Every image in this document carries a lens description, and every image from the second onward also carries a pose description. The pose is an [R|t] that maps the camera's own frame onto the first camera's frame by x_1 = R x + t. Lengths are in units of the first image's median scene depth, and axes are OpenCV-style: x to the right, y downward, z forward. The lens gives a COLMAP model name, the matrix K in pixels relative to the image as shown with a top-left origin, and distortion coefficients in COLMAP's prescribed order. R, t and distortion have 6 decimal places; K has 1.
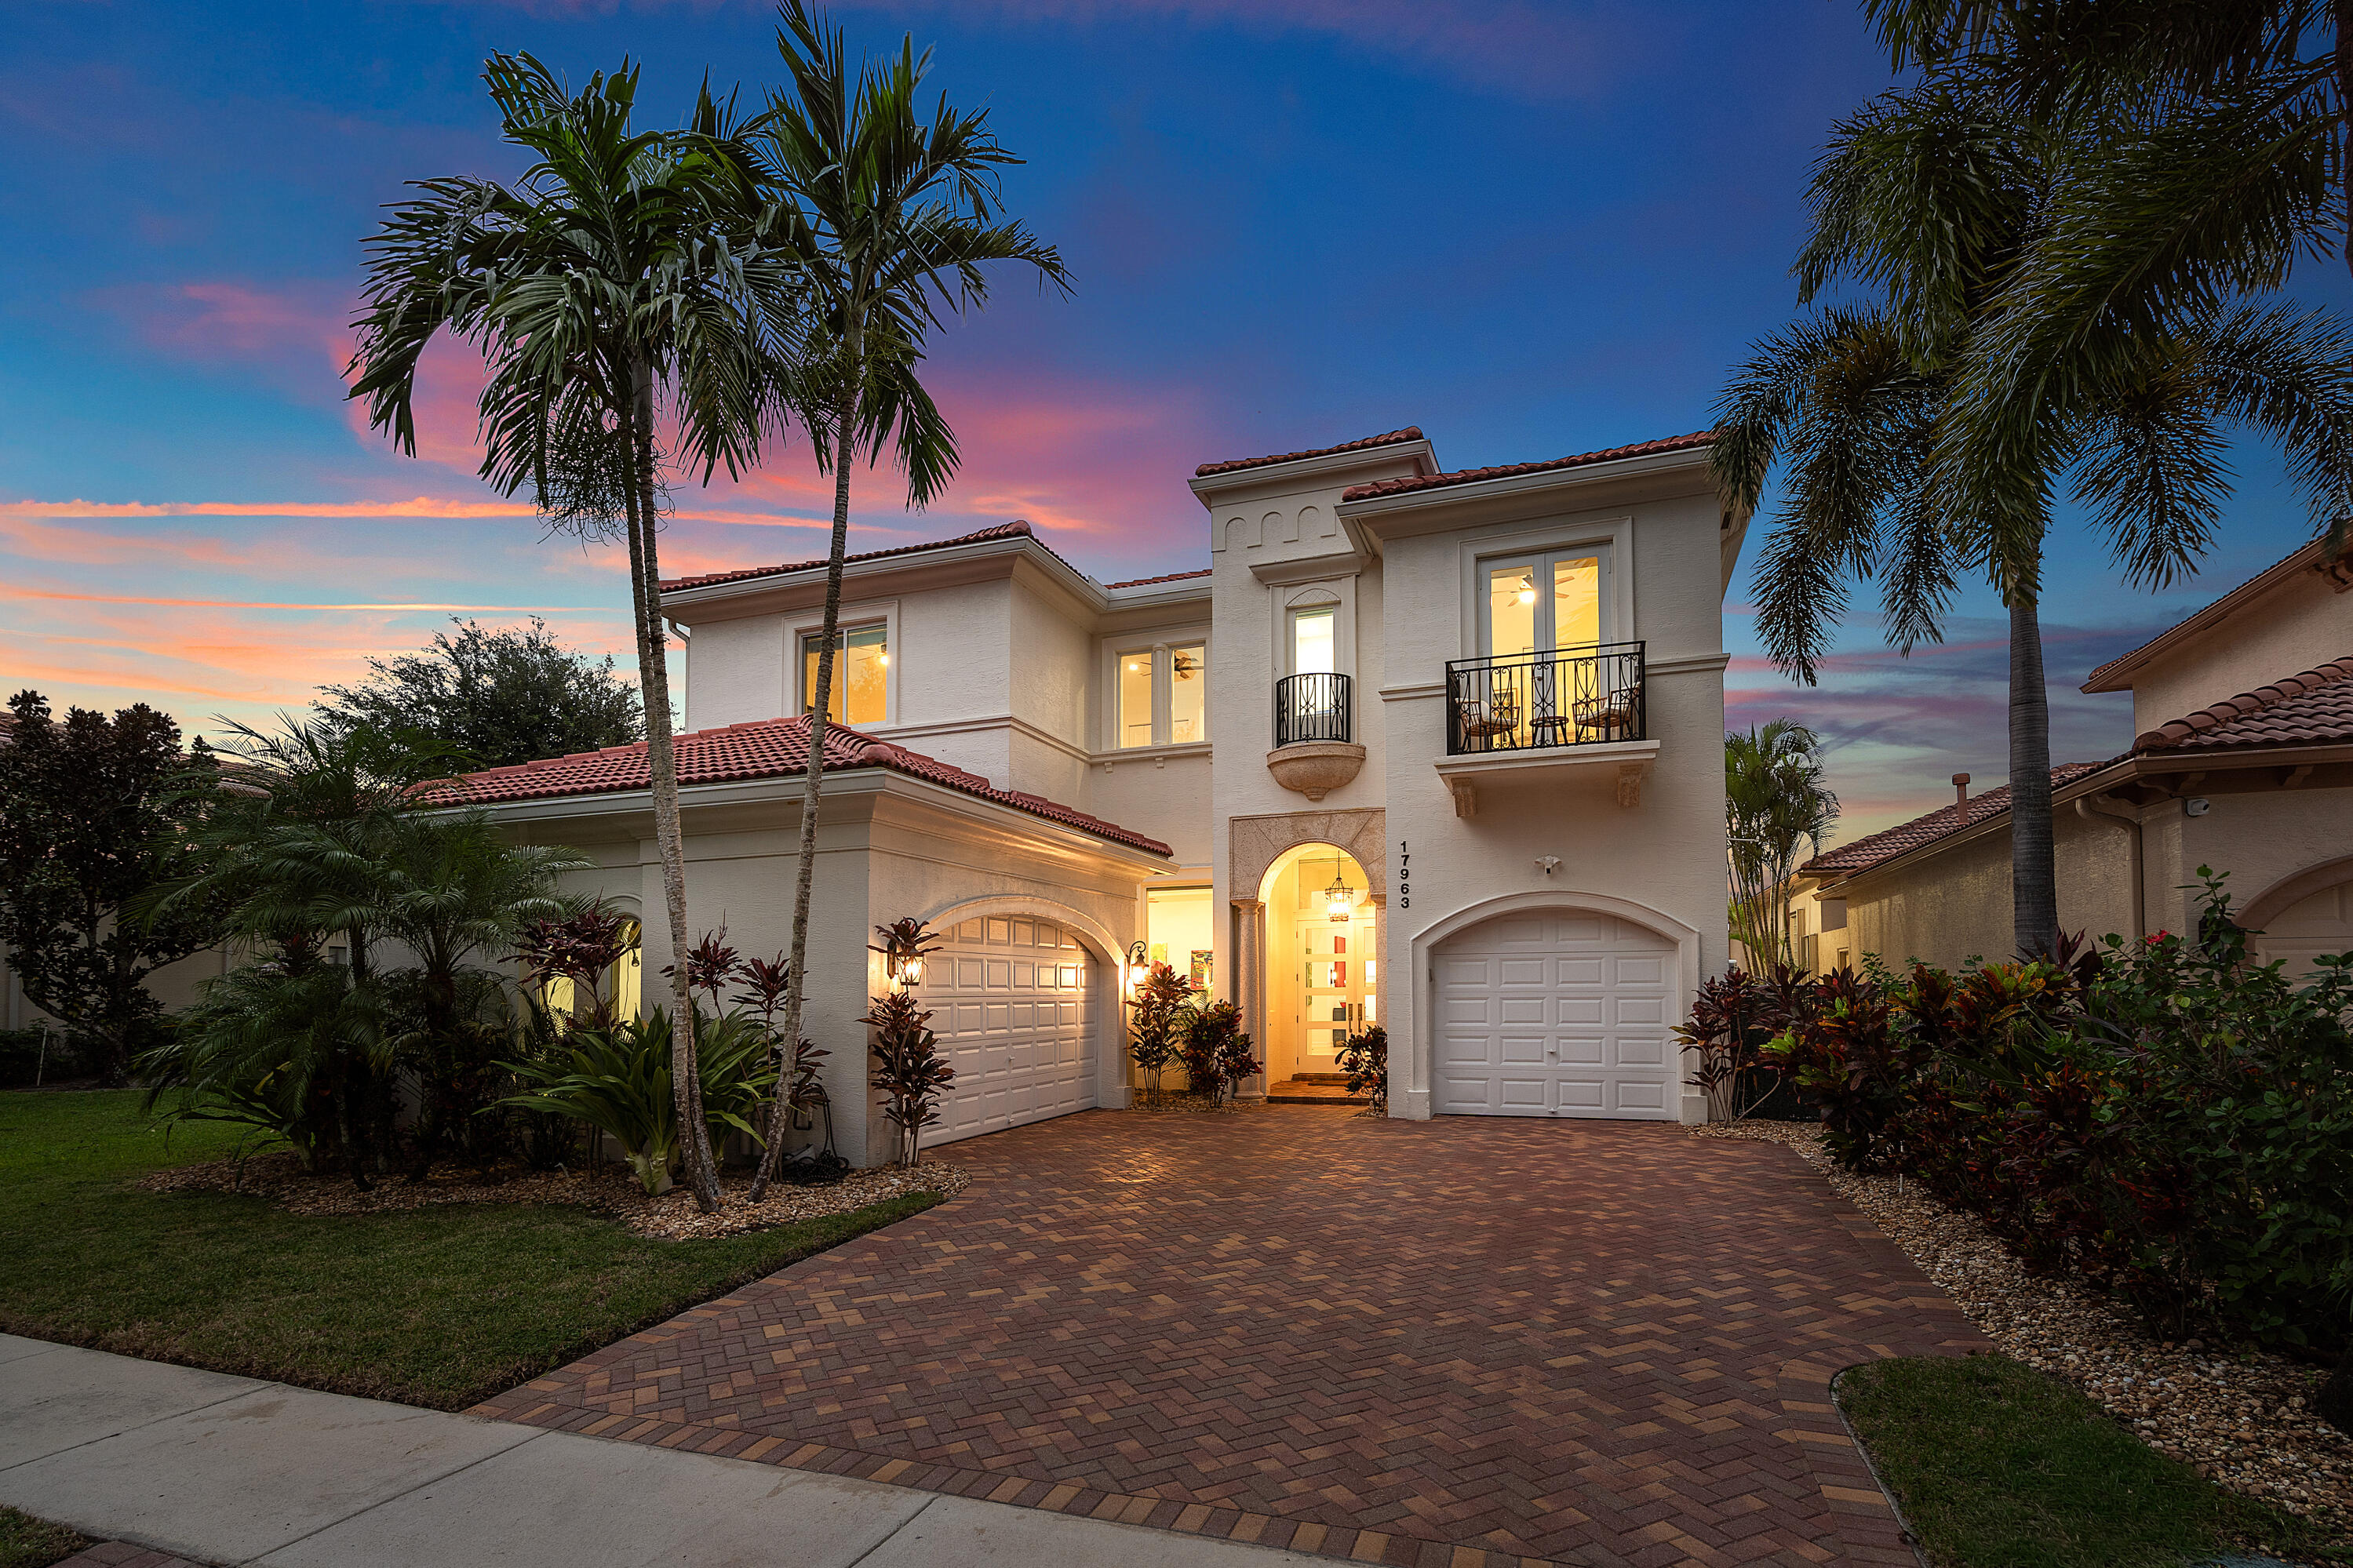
lens RADIAL K [[1089.9, 0, 1186.3], [0, 1089.9, 971.0], [0, 0, 1]] dist [-0.002177, 0.002020]
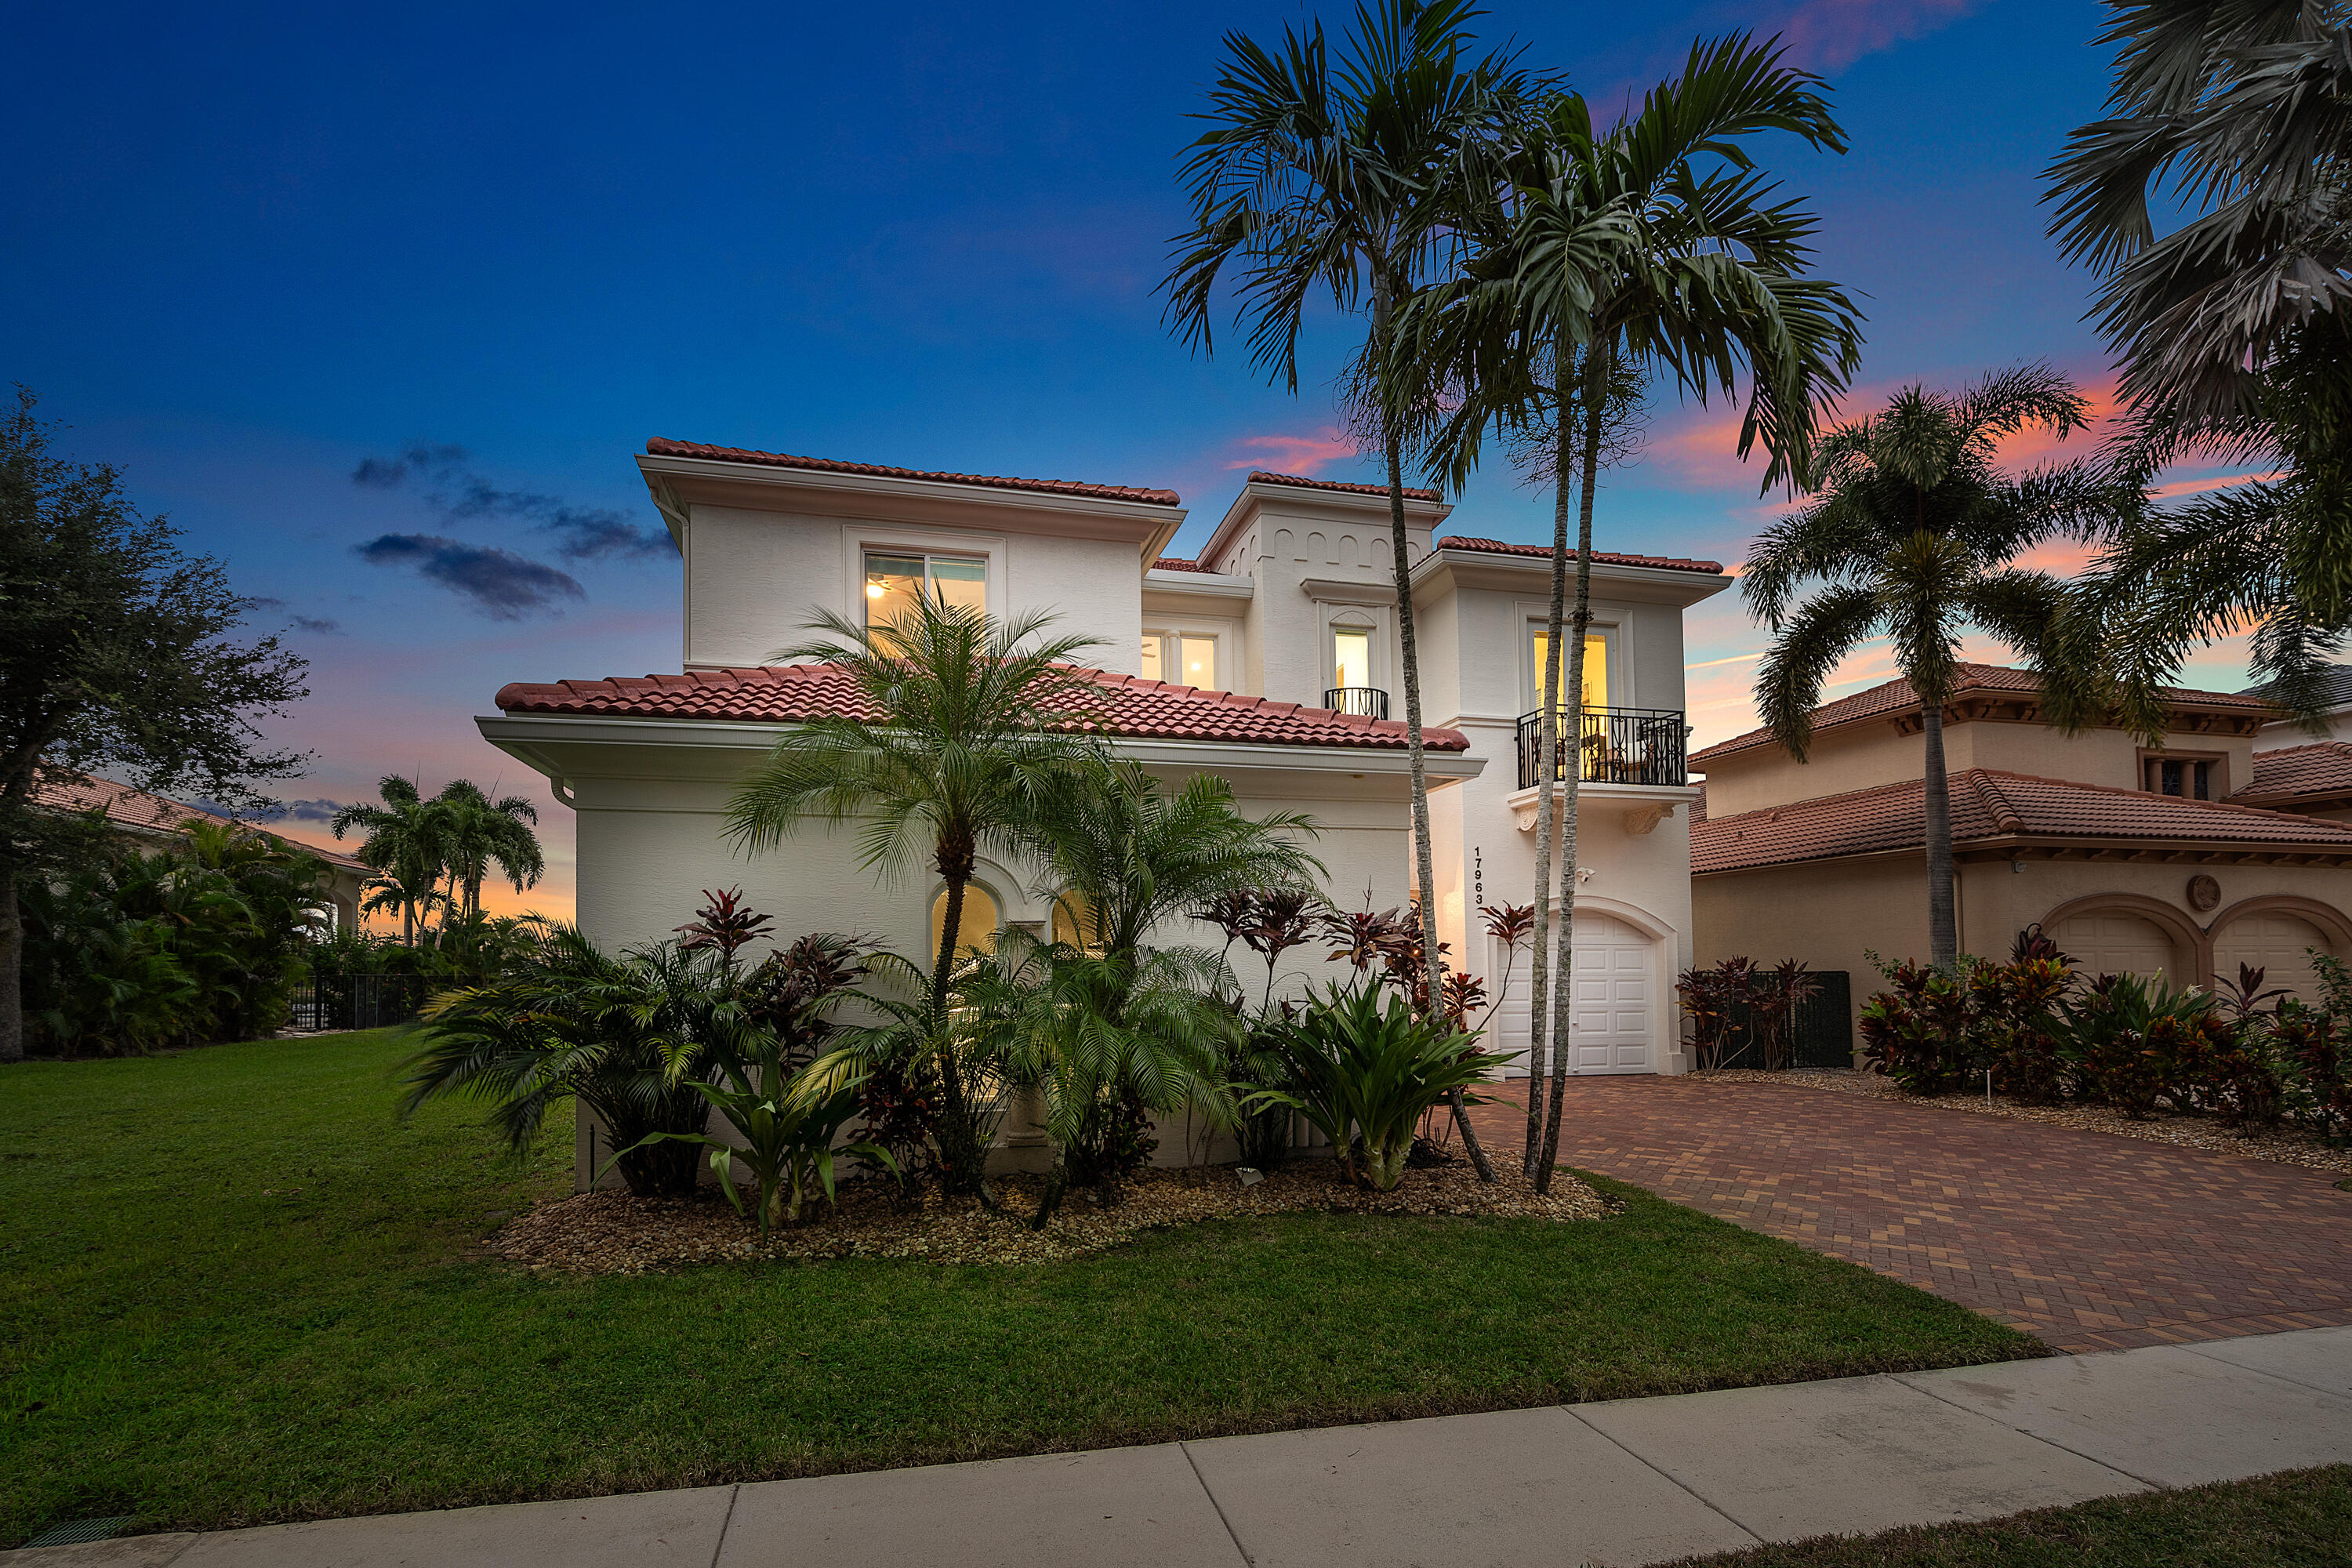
lens RADIAL K [[1089.6, 0, 1125.9], [0, 1089.6, 950.2], [0, 0, 1]] dist [-0.002177, 0.002020]
pose [[0.842368, 0.016523, 0.538649, -0.744673], [-0.014085, 0.999863, -0.008643, 0.007870], [-0.538719, -0.000306, 0.842486, 0.212687]]
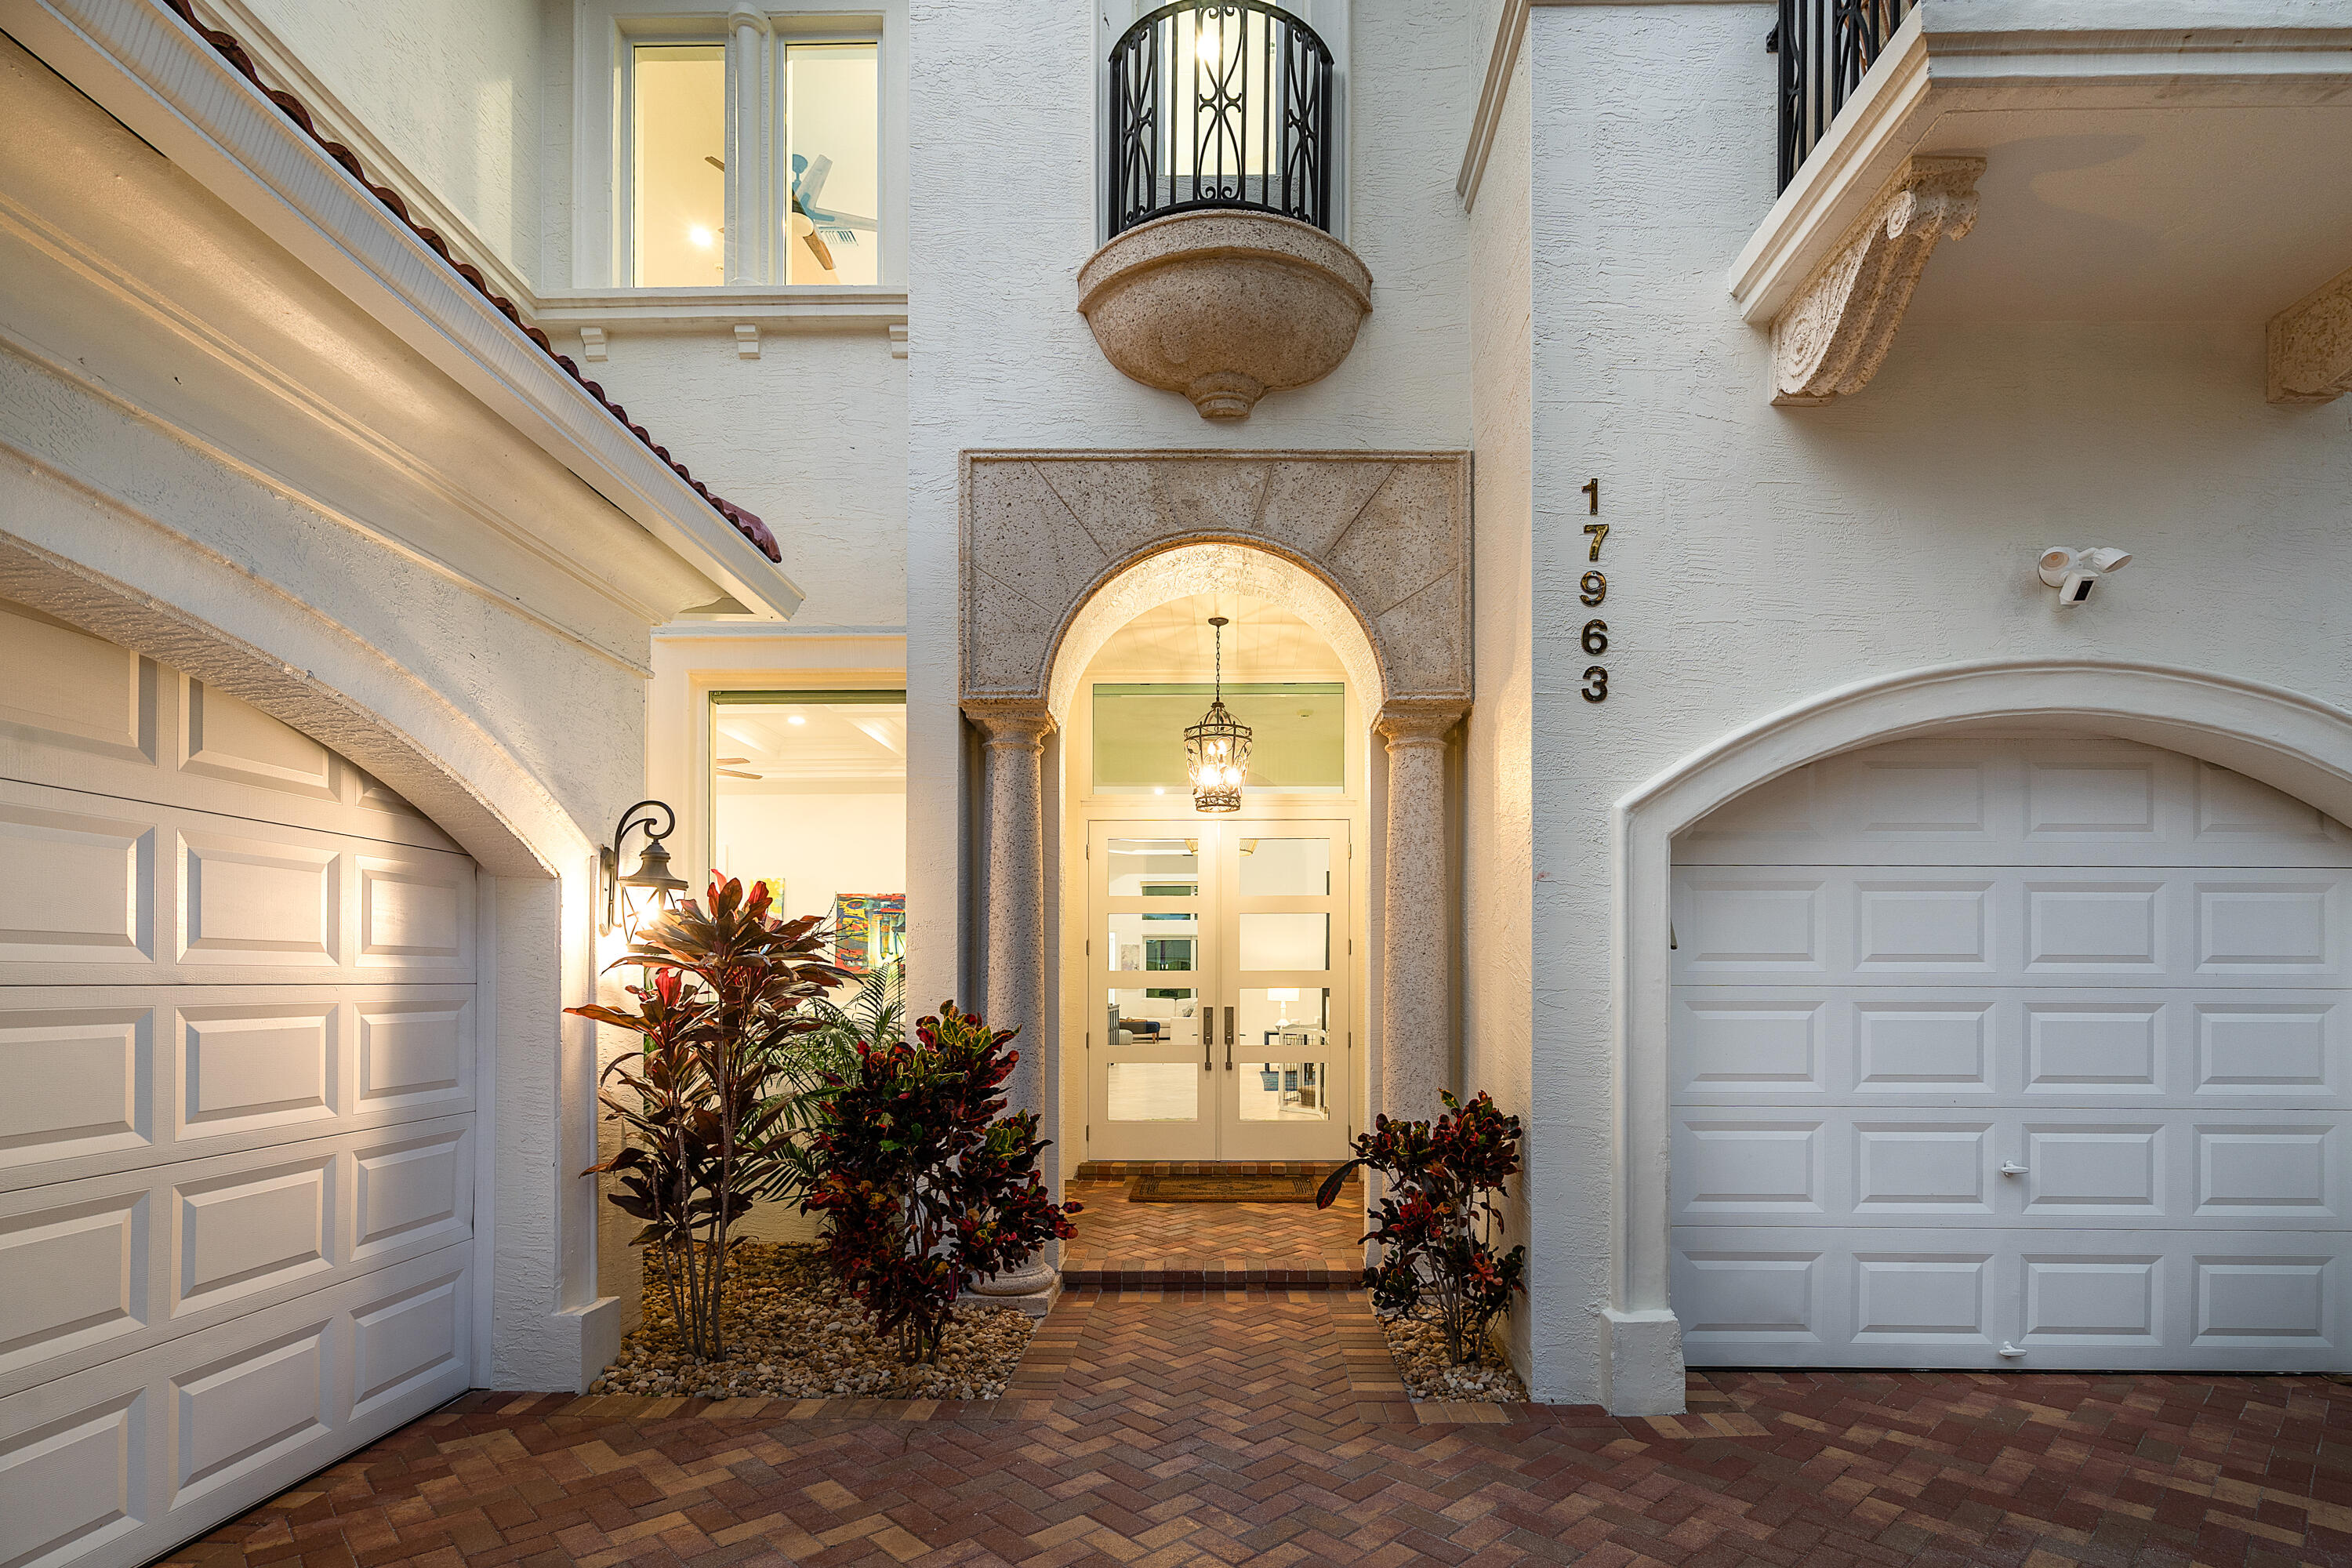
lens RADIAL K [[1089.6, 0, 1202.4], [0, 1089.6, 994.8], [0, 0, 1]] dist [-0.002177, 0.002020]
pose [[0.946129, 0.006377, 0.323728, 0.003127], [-0.016179, 0.999488, 0.027596, 0.015559], [-0.323387, -0.031347, 0.945748, 0.742261]]
